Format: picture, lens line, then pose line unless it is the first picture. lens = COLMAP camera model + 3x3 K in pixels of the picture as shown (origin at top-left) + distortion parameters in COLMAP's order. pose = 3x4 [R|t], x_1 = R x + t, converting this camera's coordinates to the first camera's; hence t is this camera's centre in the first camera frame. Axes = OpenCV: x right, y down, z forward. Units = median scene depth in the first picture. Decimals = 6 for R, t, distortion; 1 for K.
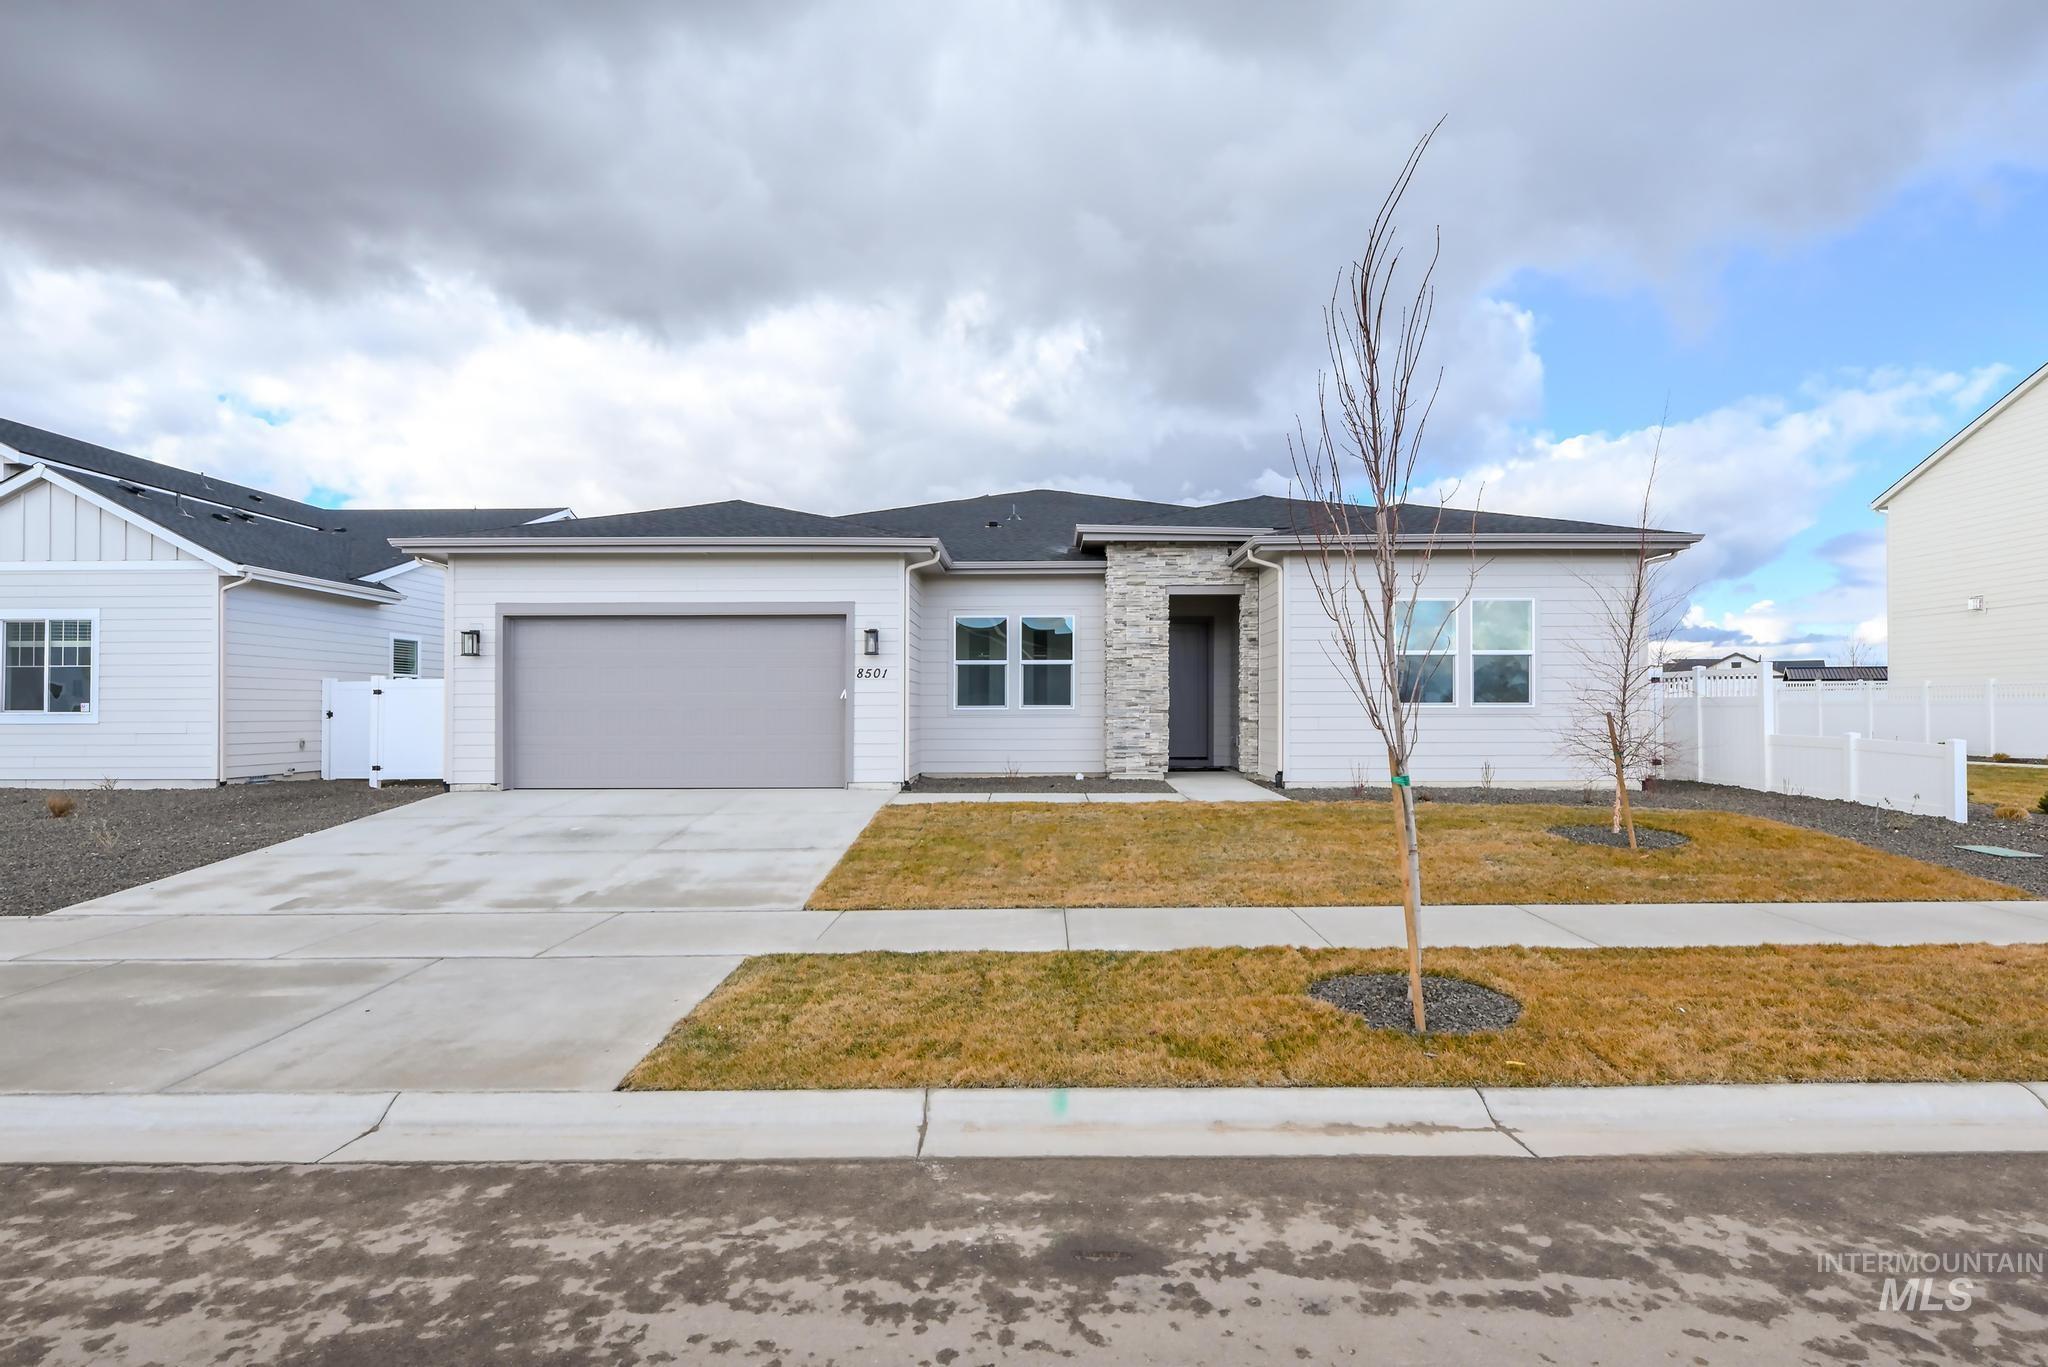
lens RADIAL K [[1033.8, 0, 1024.0], [0, 1033.8, 683.5], [0, 0, 1]] dist [-0.000022, -0.000043]
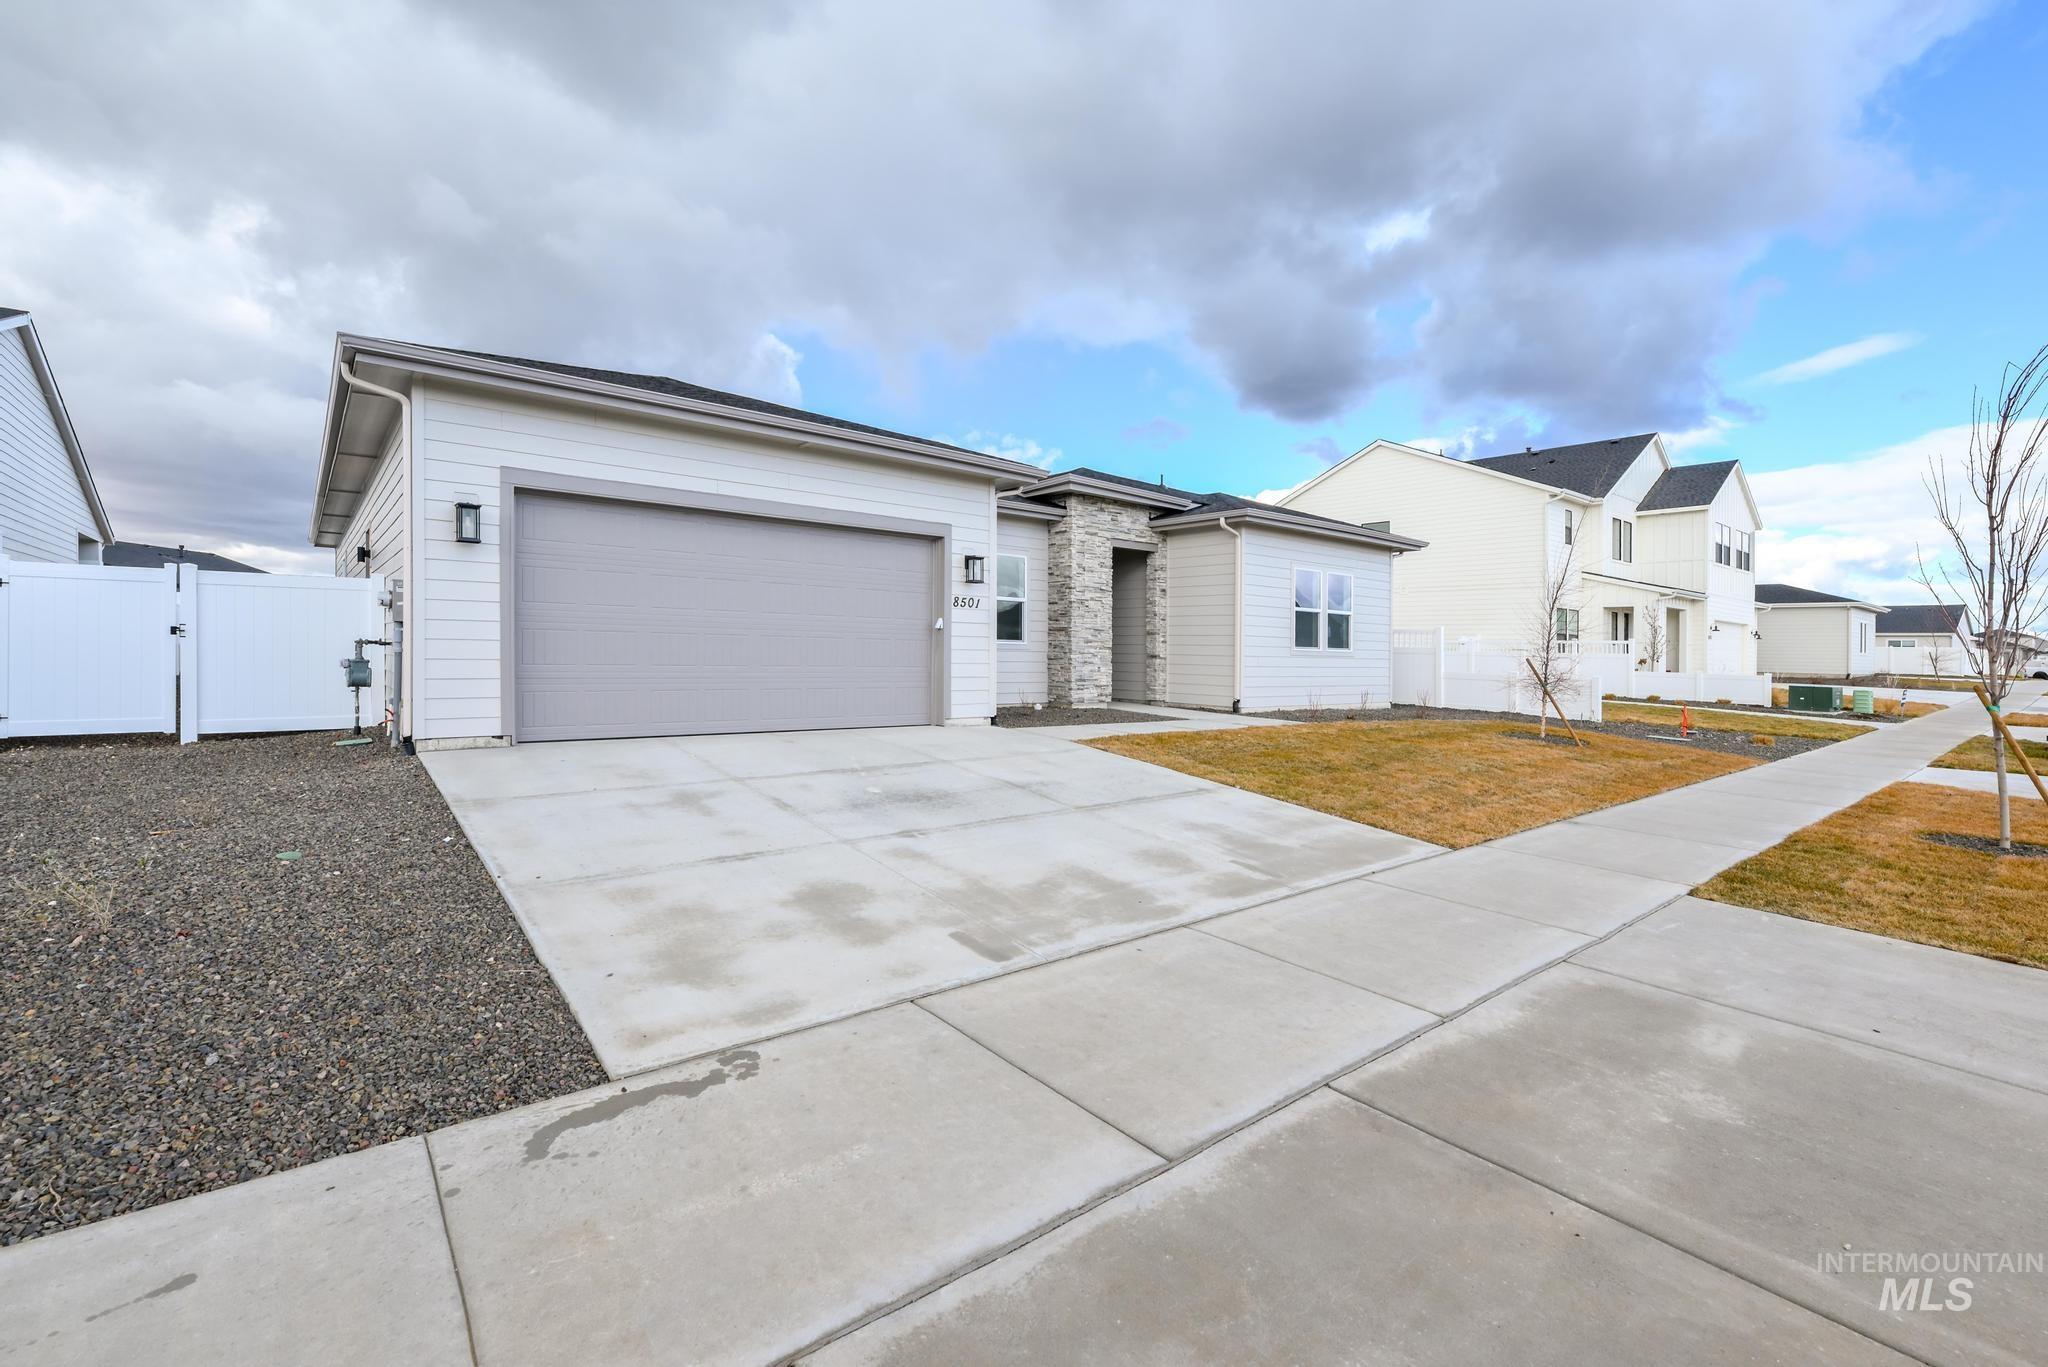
lens RADIAL K [[866.8, 0, 1023.7], [0, 866.8, 653.0], [0, 0, 1]] dist [0.000309, -0.000036]
pose [[0.777335, 0.018220, 0.628823, -0.597234], [-0.040709, 0.998942, 0.021379, 0.016946], [-0.627768, -0.042218, 0.777255, 0.348232]]
